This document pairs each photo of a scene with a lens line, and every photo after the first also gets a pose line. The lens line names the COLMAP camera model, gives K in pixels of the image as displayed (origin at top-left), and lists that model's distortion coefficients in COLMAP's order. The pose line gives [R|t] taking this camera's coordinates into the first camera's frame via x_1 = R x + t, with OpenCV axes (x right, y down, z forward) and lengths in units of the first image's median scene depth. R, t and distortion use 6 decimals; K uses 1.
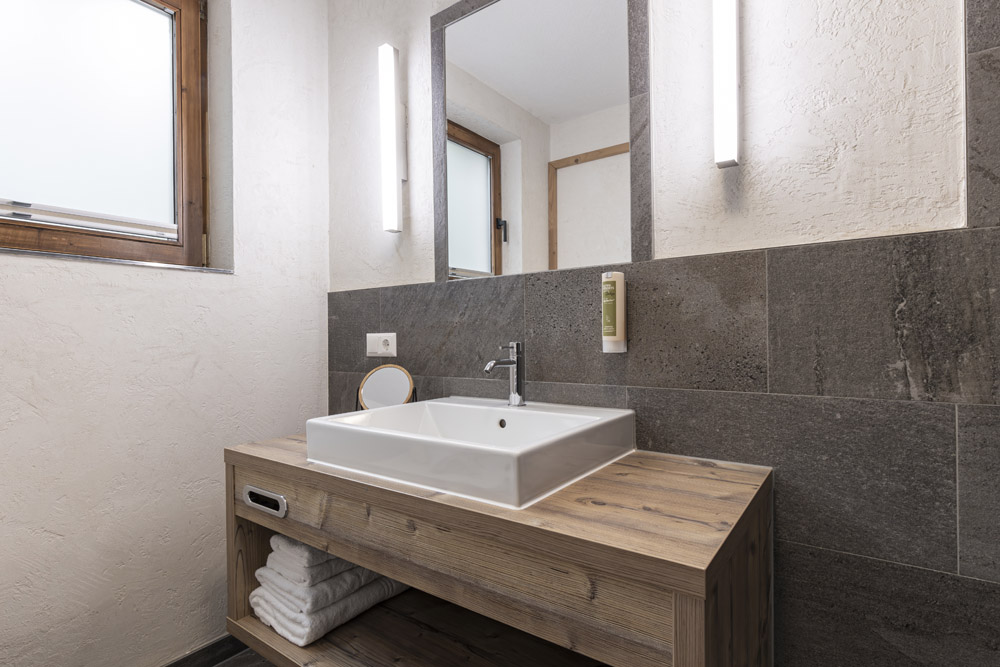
lens RADIAL K [[501.4, 0, 501.1], [0, 501.4, 333.3], [0, 0, 1]] dist [-0.000349, 0.000210]
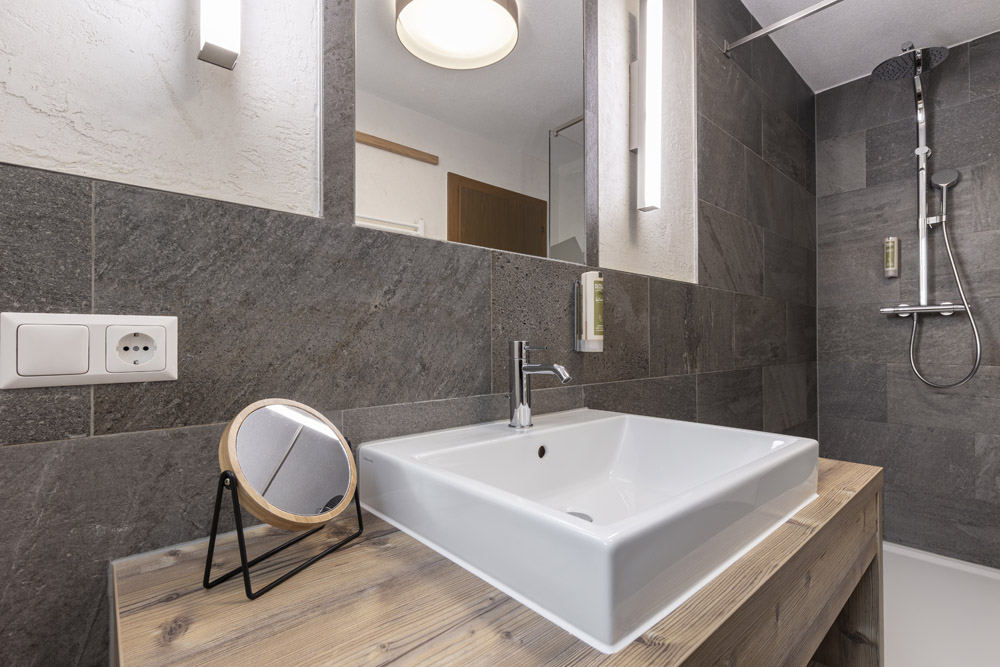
lens RADIAL K [[458.0, 0, 502.2], [0, 458.0, 338.9], [0, 0, 1]] dist [0.002308, 0.000557]
pose [[0.209384, 0.021774, 0.977591, -0.623551], [-0.002108, 0.999760, -0.021816, 0.028803], [-0.977831, 0.002508, 0.209380, 0.860001]]
